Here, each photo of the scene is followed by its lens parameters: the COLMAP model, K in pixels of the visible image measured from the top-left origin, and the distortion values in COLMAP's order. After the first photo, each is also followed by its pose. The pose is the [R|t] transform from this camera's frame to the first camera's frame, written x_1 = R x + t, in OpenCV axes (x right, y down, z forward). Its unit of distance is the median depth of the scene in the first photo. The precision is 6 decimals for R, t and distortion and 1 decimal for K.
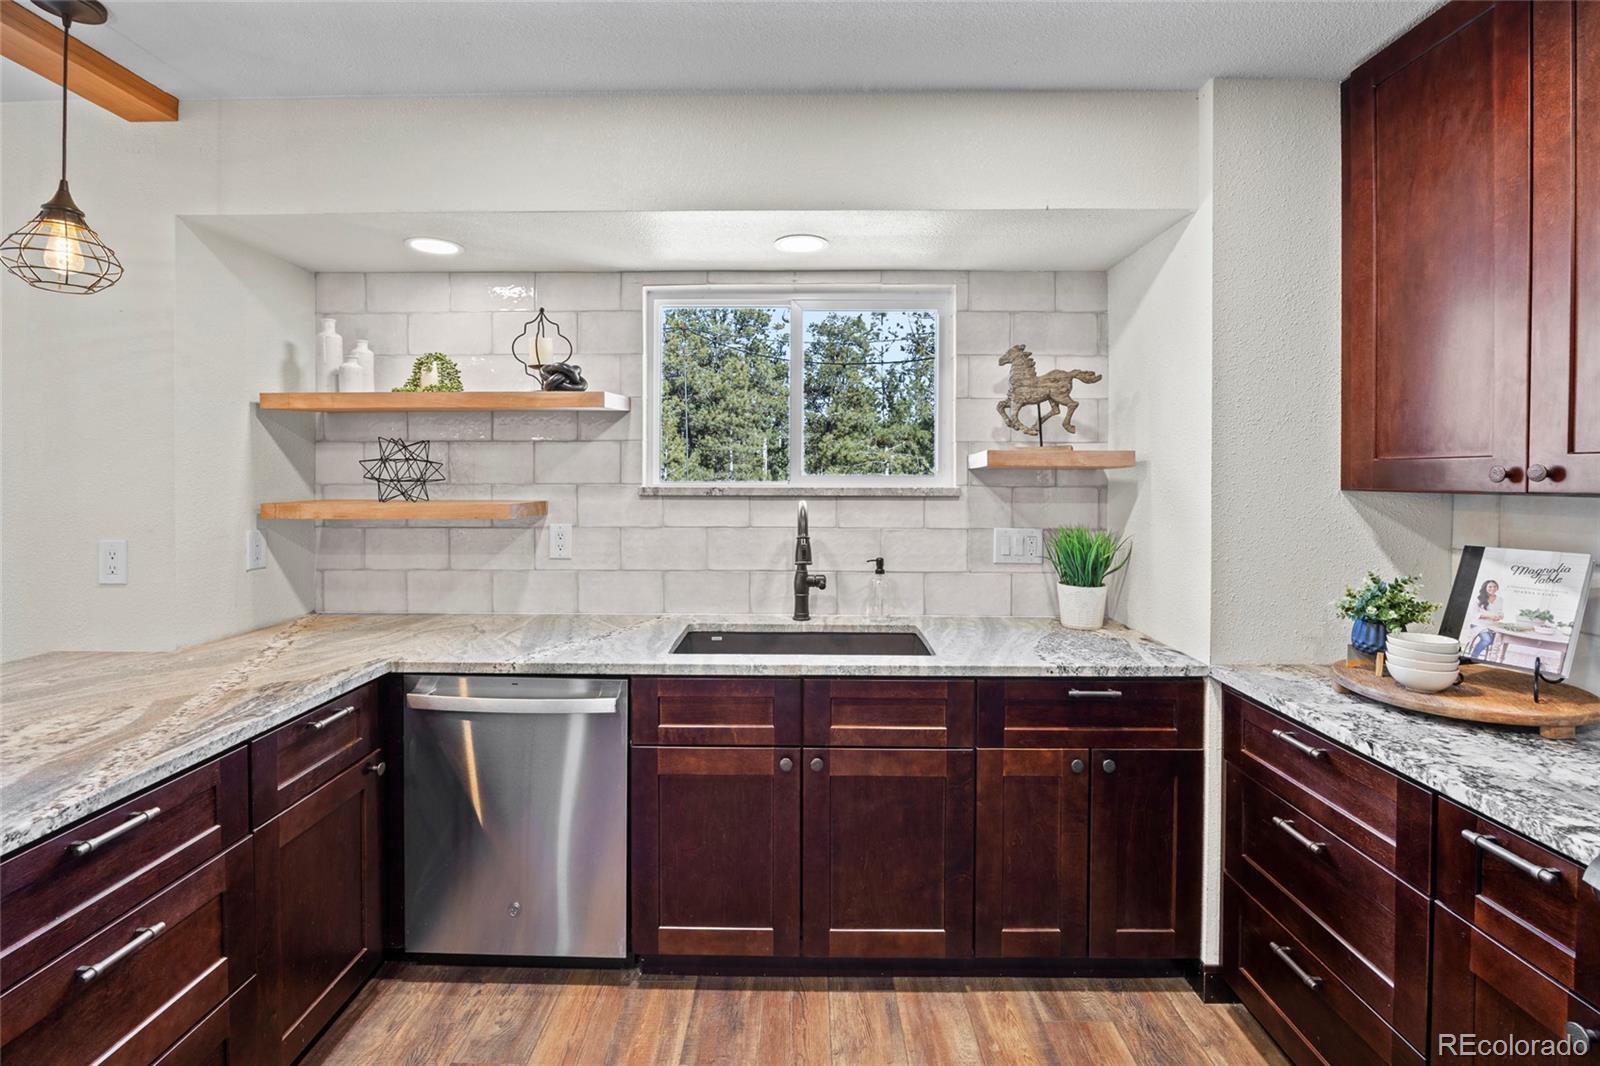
lens RADIAL K [[730.6, 0, 816.7], [0, 730.6, 483.2], [0, 0, 1]] dist [-0.008883, 0.001643]
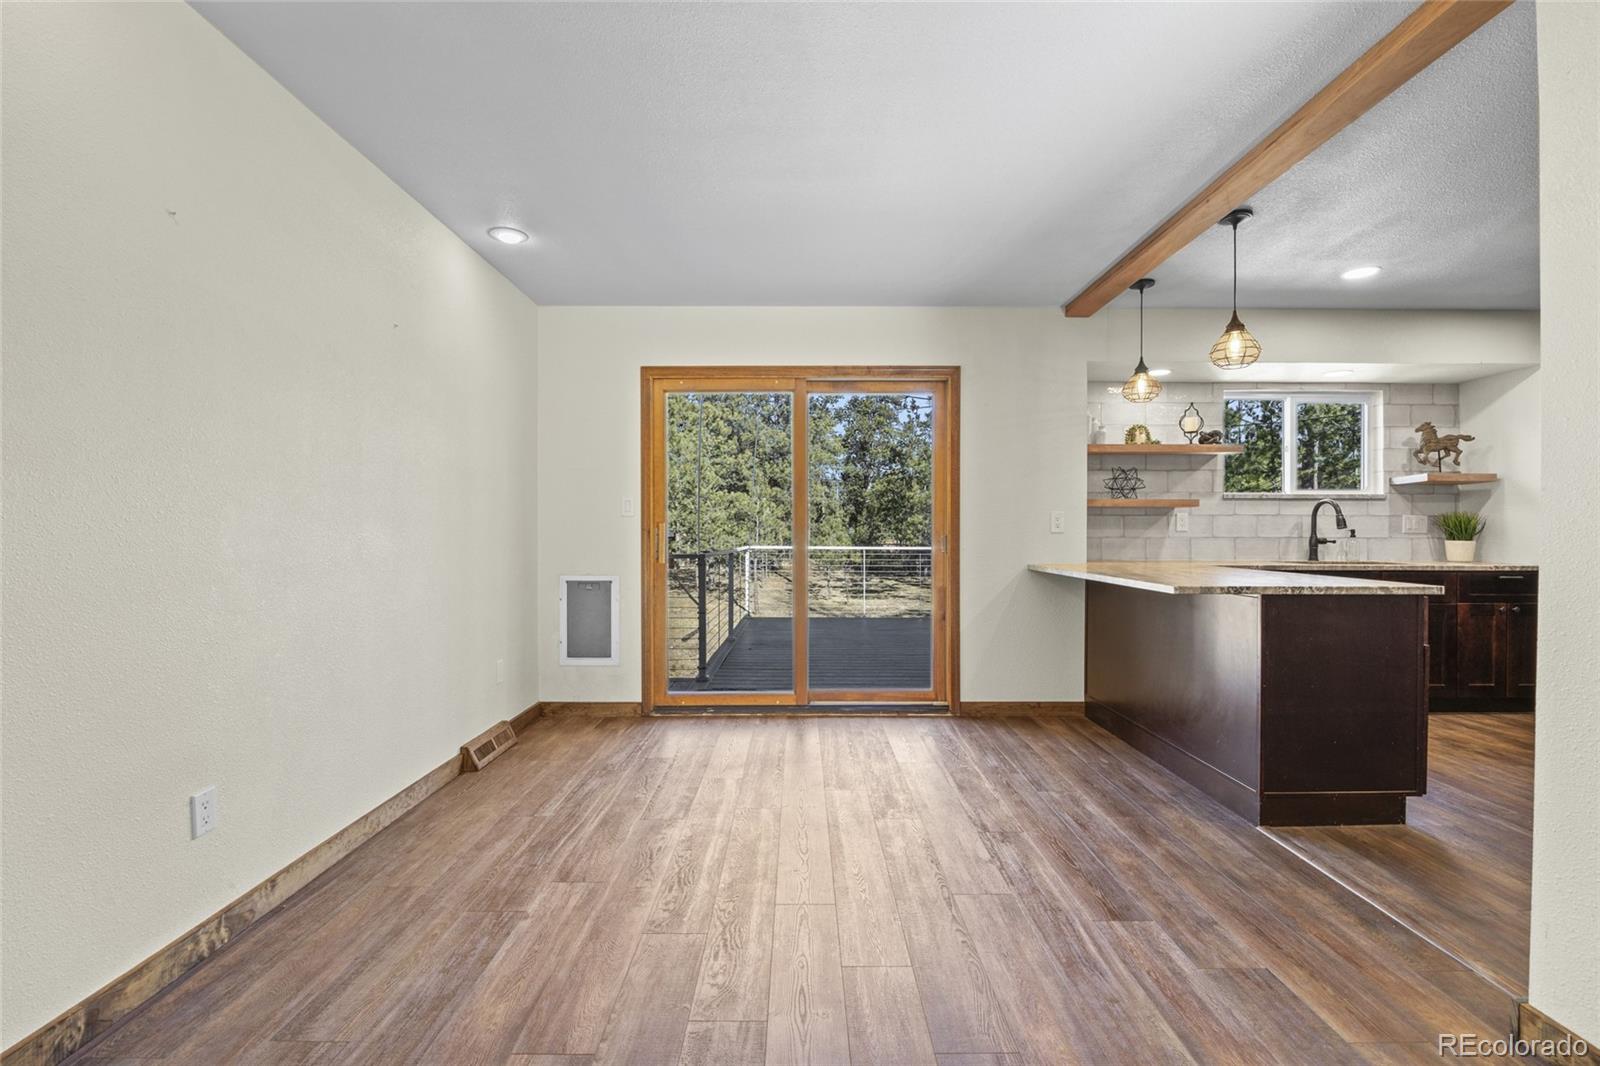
lens RADIAL K [[730.6, 0, 804.9], [0, 730.6, 535.5], [0, 0, 1]] dist [-0.008883, 0.001643]
pose [[0.999676, -0.001221, 0.025438, -1.441887], [0.001269, 0.999997, -0.001867, 0.120448], [-0.025435, 0.001899, 0.999675, -0.925324]]
